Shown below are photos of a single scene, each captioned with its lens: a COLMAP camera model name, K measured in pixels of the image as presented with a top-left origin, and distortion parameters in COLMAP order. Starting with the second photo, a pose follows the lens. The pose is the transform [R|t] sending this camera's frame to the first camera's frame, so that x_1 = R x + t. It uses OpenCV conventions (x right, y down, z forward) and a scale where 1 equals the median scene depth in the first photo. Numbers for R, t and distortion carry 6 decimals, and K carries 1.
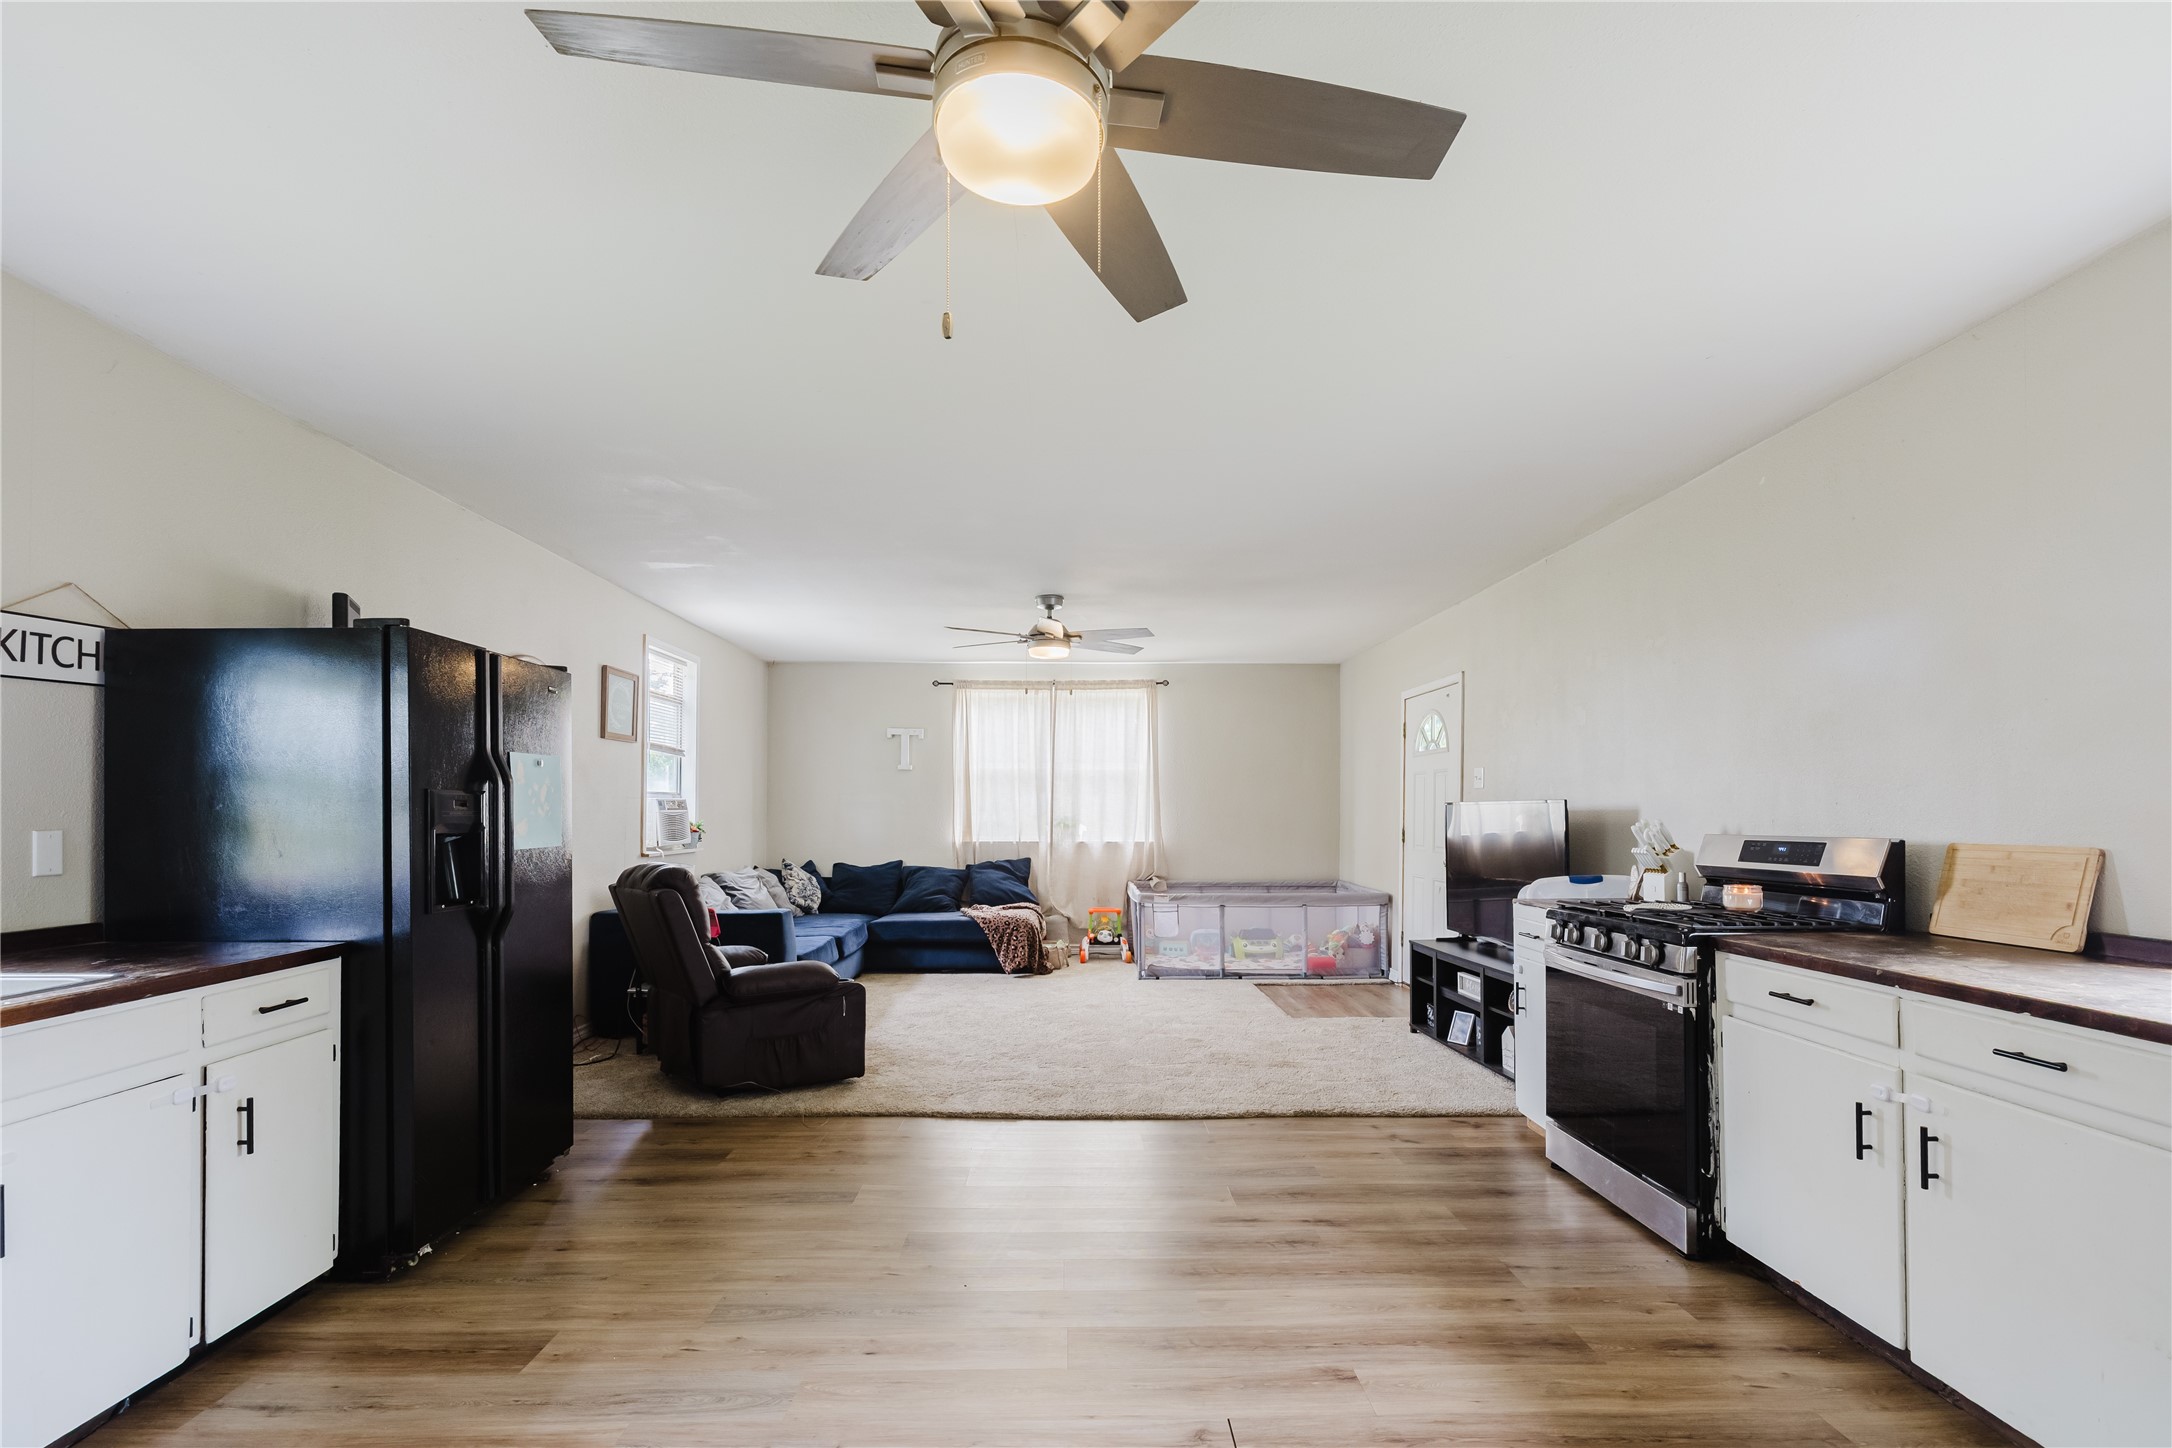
lens RADIAL K [[1020.3, 0, 1140.3], [0, 1020.3, 890.4], [0, 0, 1]] dist [0.000012, 0.000090]
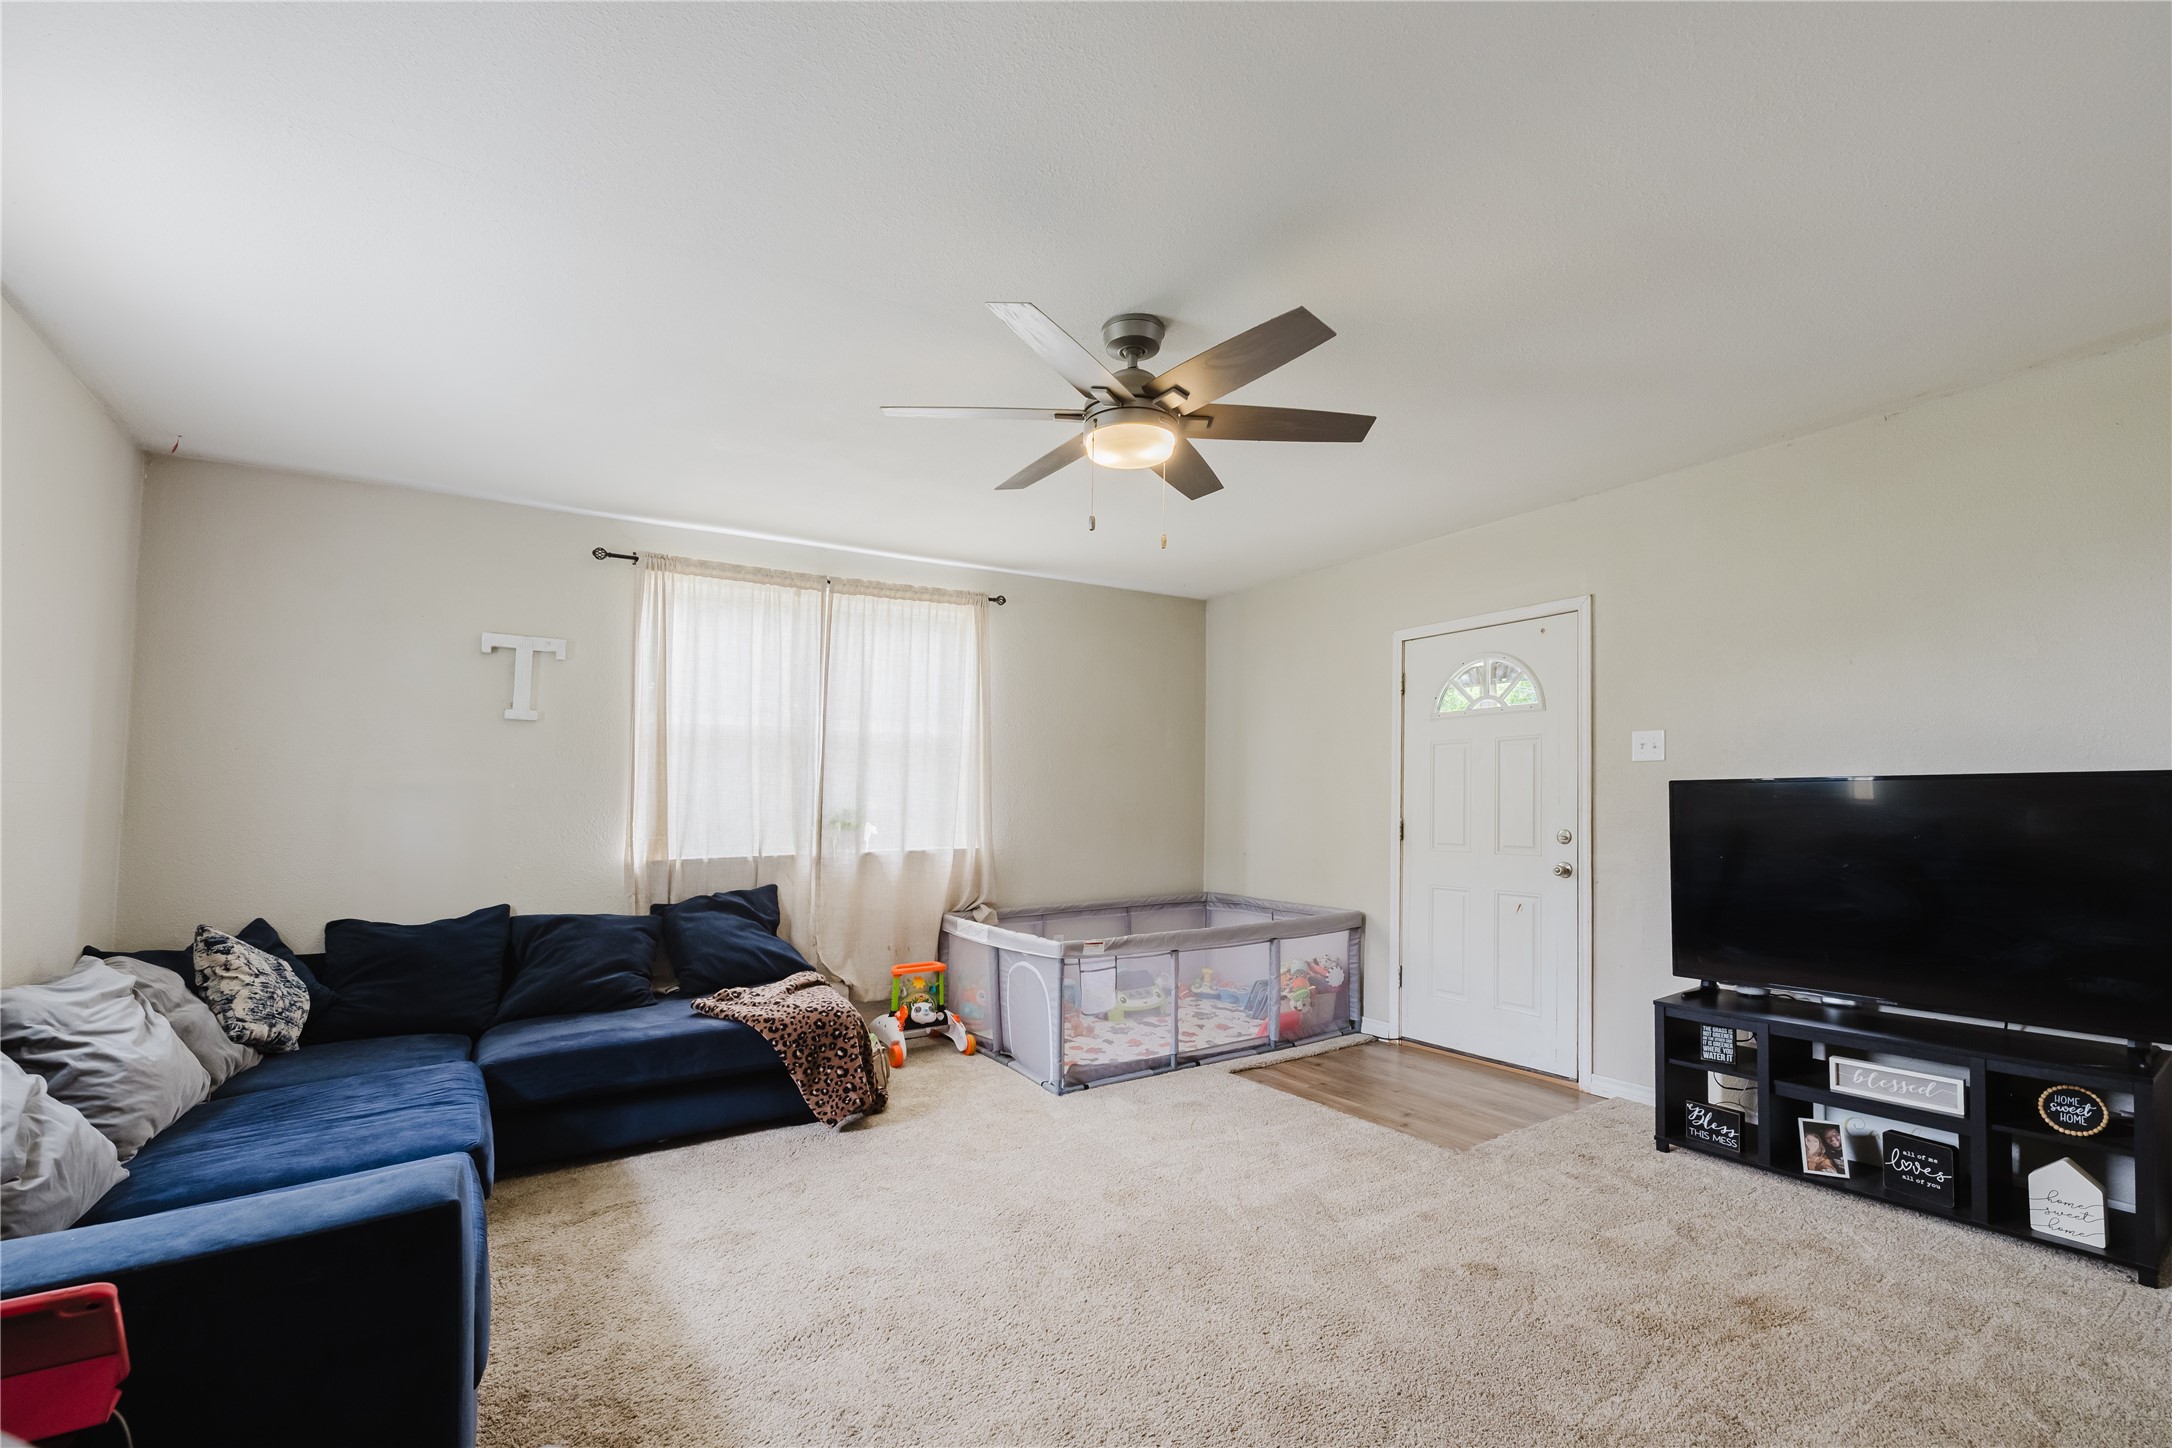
lens RADIAL K [[950.0, 0, 1126.3], [0, 950.0, 791.8], [0, 0, 1]] dist [0.002058, 0.000186]
pose [[0.857102, -0.002618, 0.515141, -0.217845], [0.048031, 0.996037, -0.074853, -0.035389], [-0.512904, 0.088900, 0.853831, 0.464917]]
